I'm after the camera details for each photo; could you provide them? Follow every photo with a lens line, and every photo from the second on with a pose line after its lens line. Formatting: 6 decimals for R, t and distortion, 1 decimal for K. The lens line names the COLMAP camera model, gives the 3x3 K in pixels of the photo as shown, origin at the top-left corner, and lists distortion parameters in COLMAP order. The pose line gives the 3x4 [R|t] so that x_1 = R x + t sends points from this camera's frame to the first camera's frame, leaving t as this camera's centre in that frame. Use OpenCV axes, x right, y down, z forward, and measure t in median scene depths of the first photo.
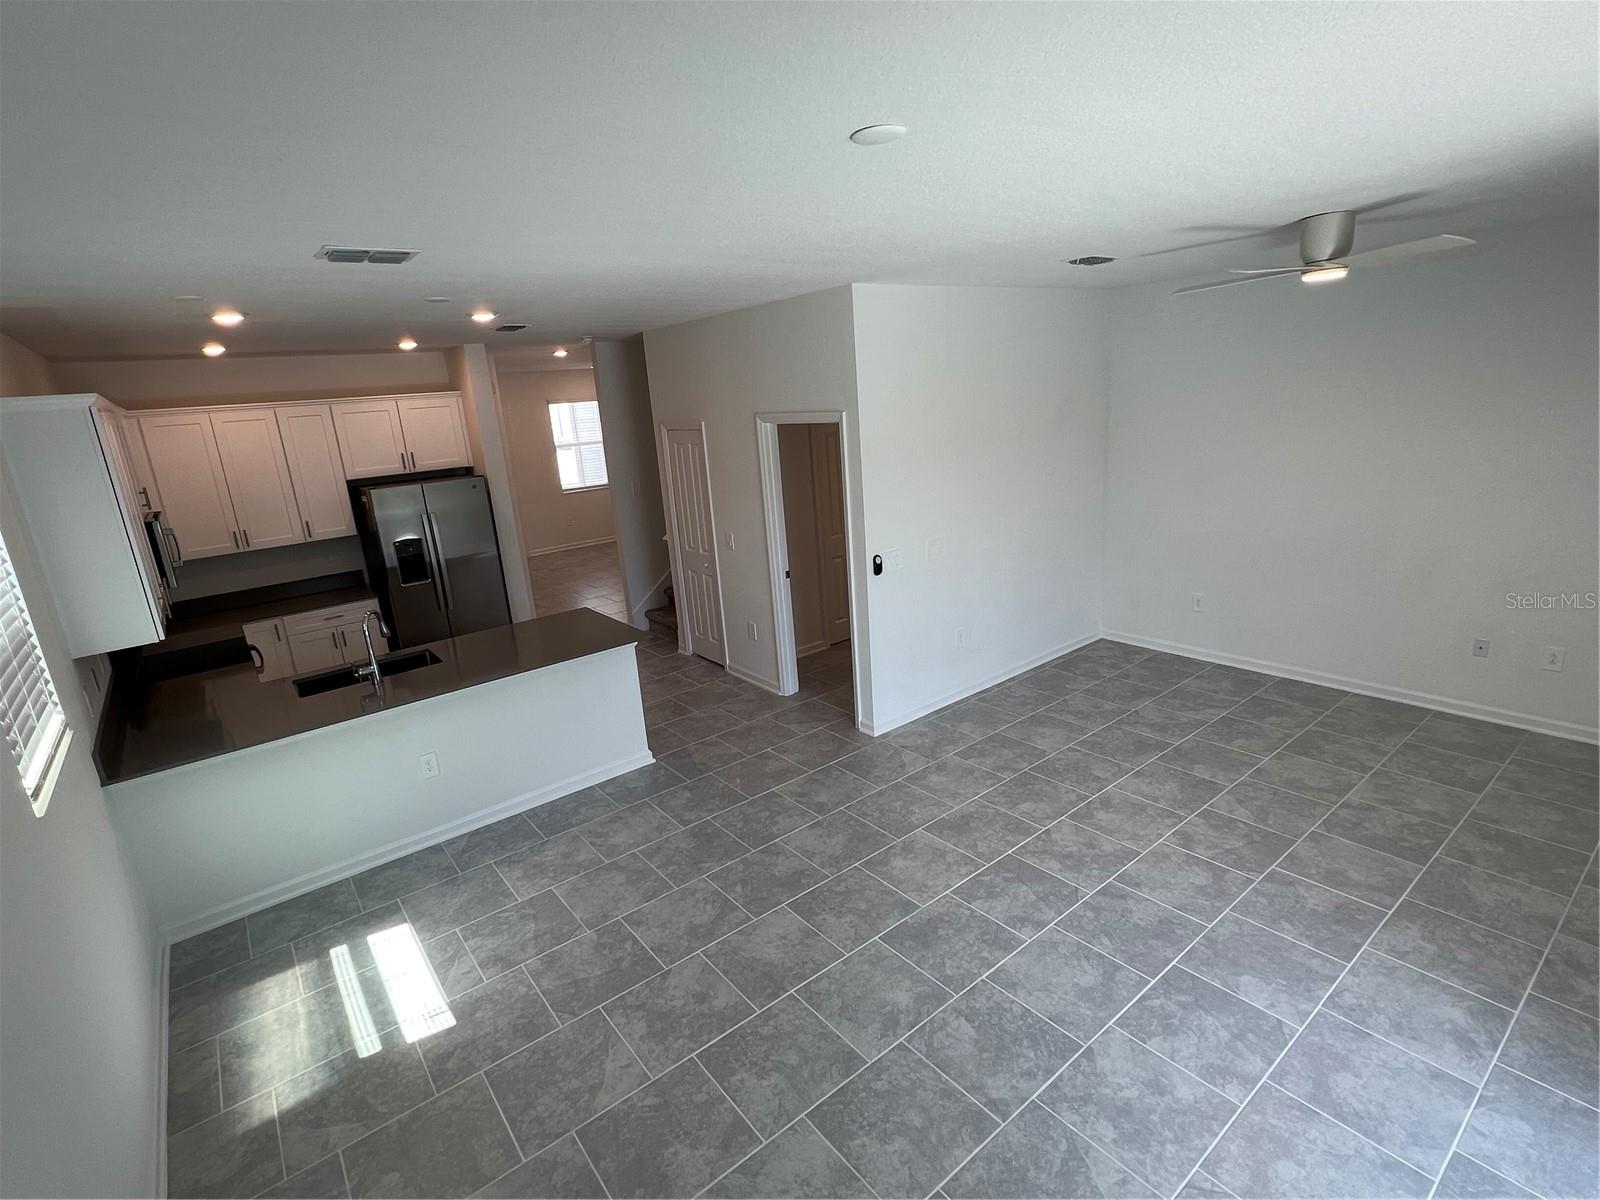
lens RADIAL K [[779.6, 0, 800.8], [0, 779.6, 597.0], [0, 0, 1]] dist [0.000885, 0.000859]
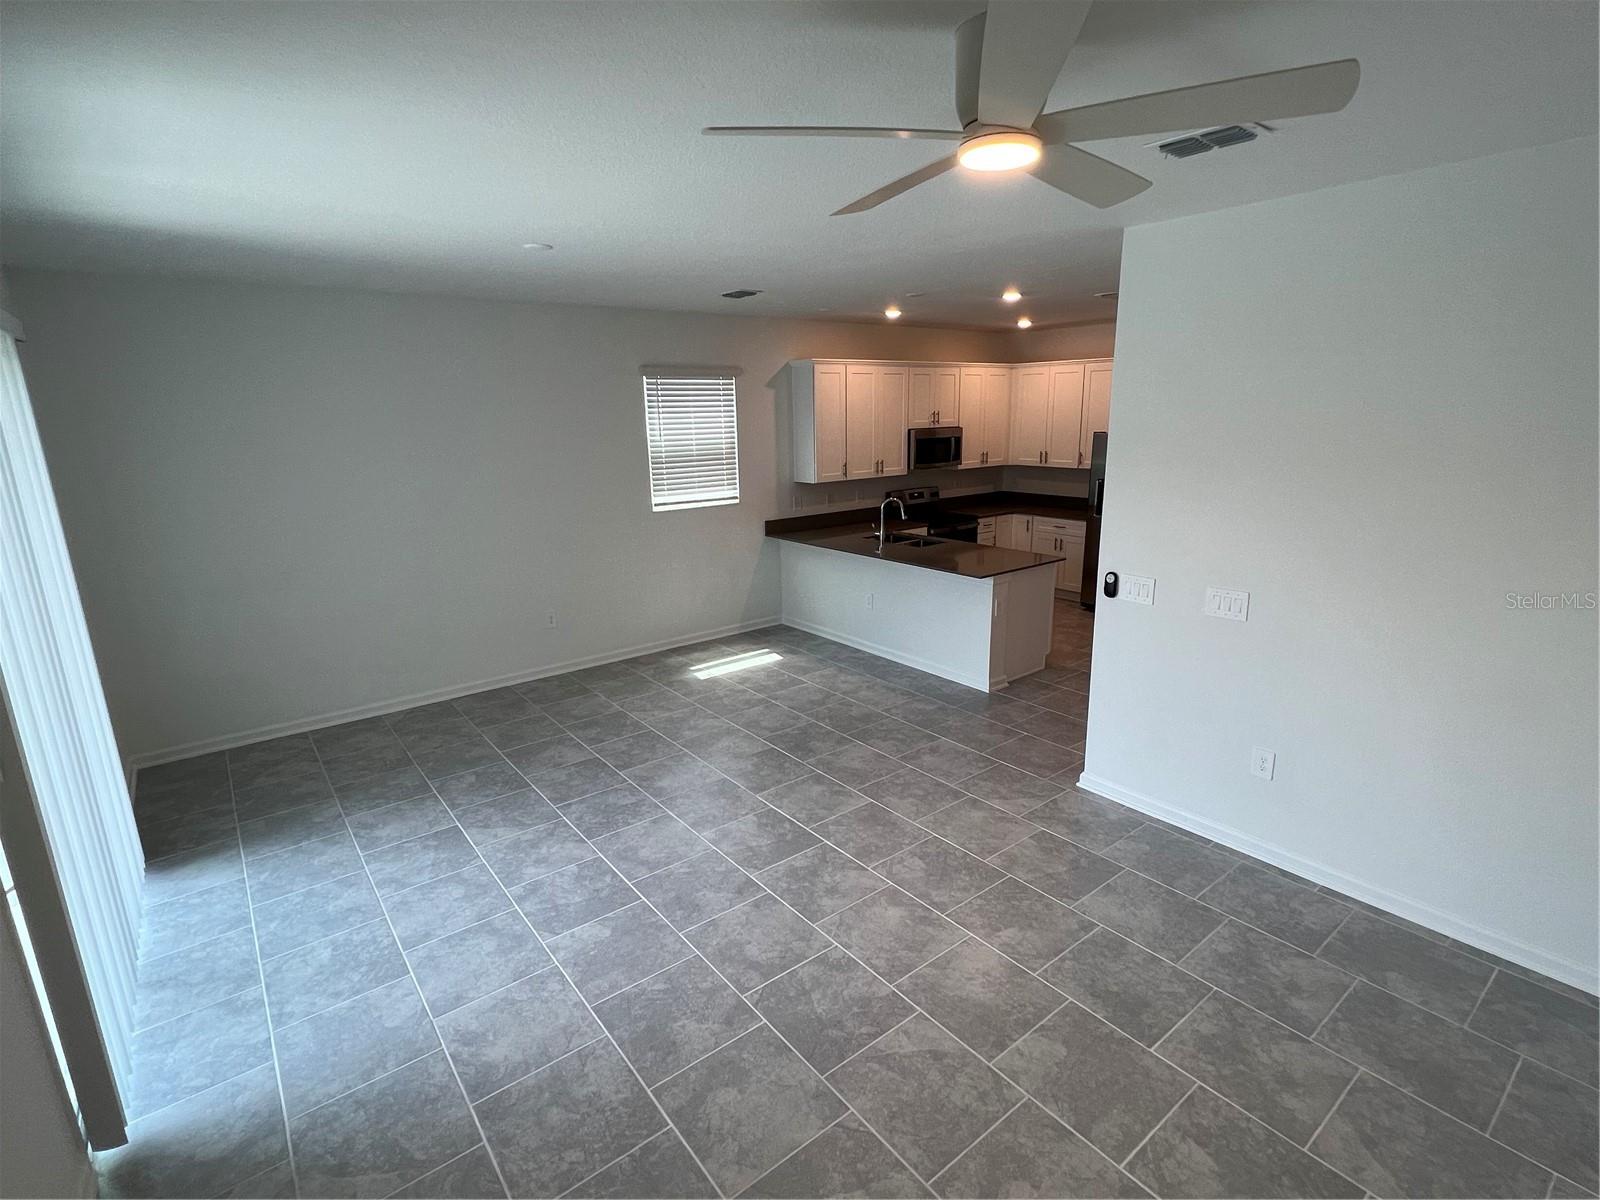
lens RADIAL K [[779.6, 0, 803.6], [0, 779.6, 598.3], [0, 0, 1]] dist [0.000885, 0.000859]
pose [[0.006984, 0.309876, -0.950751, 1.288644], [-0.239105, 0.923712, 0.299307, -0.288079], [0.970969, 0.225238, 0.080544, 0.950425]]
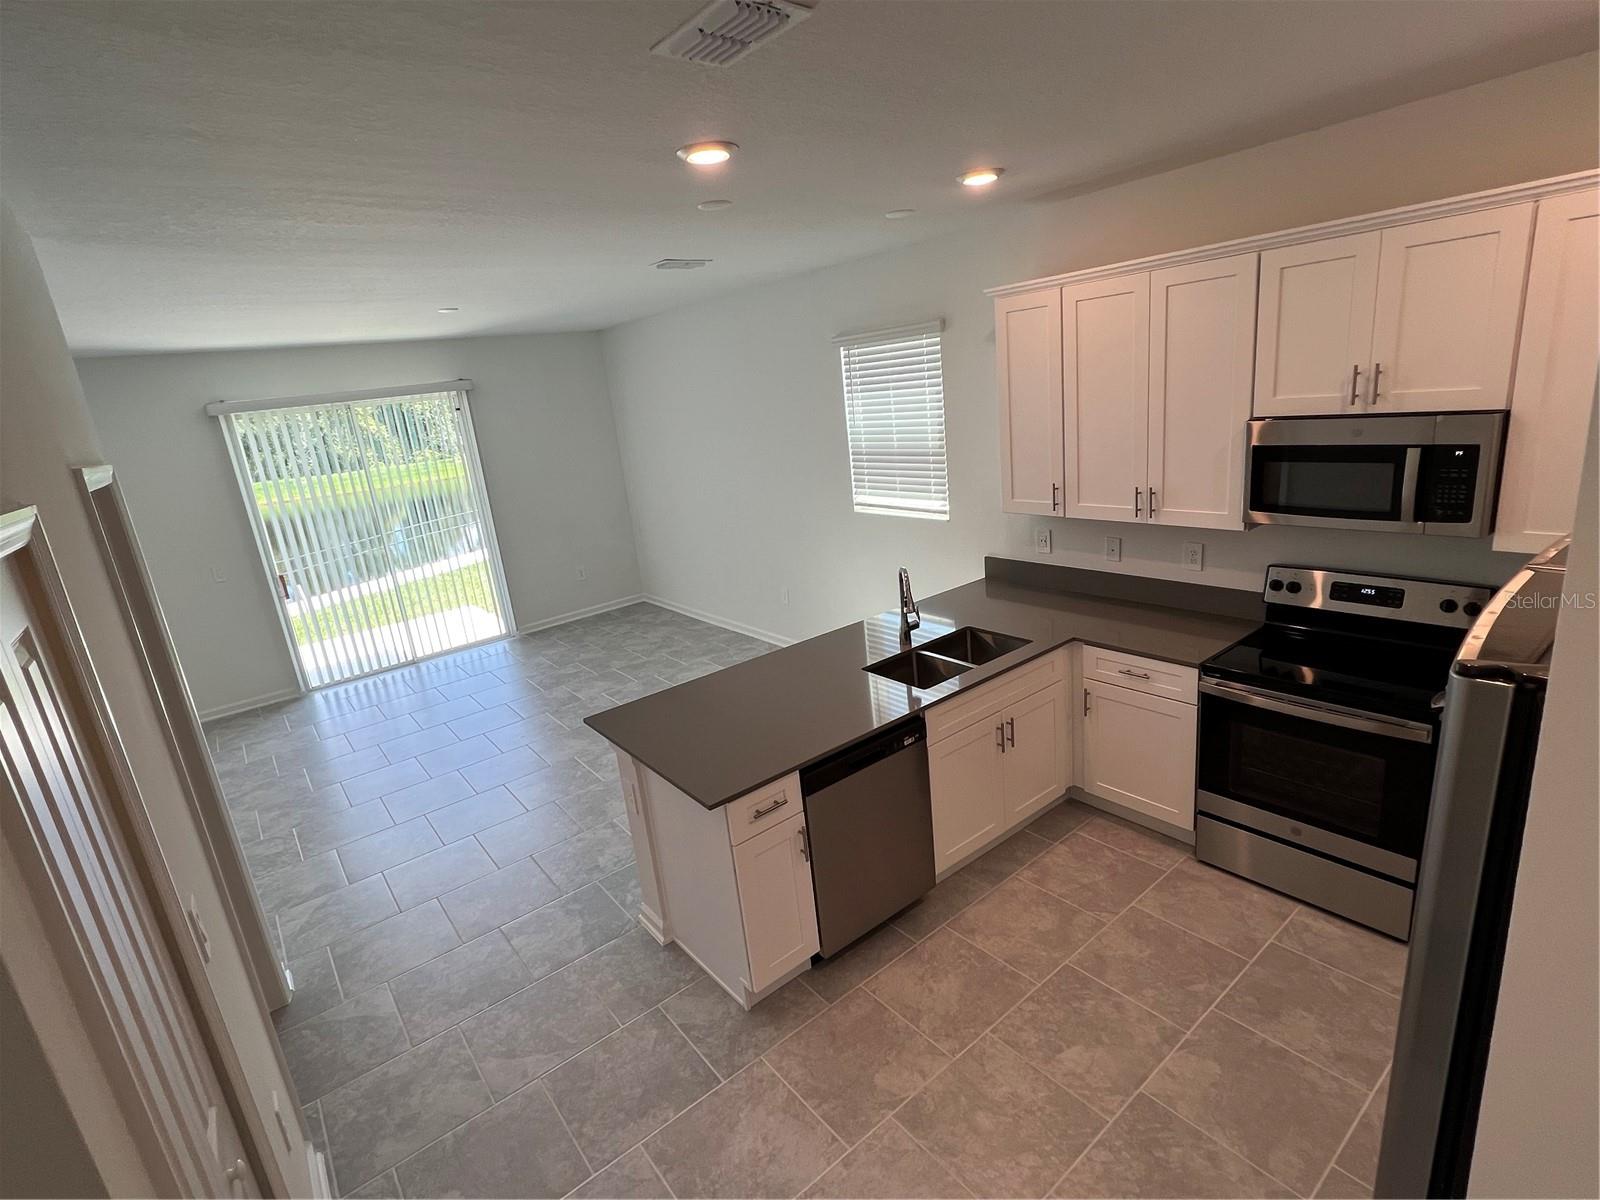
lens RADIAL K [[779.6, 0, 803.4], [0, 779.6, 605.4], [0, 0, 1]] dist [0.000885, 0.000859]
pose [[-0.983979, 0.172741, 0.044102, -0.610243], [0.170792, 0.842395, 0.511078, -0.503018], [0.051133, 0.510423, -0.858402, 2.210818]]
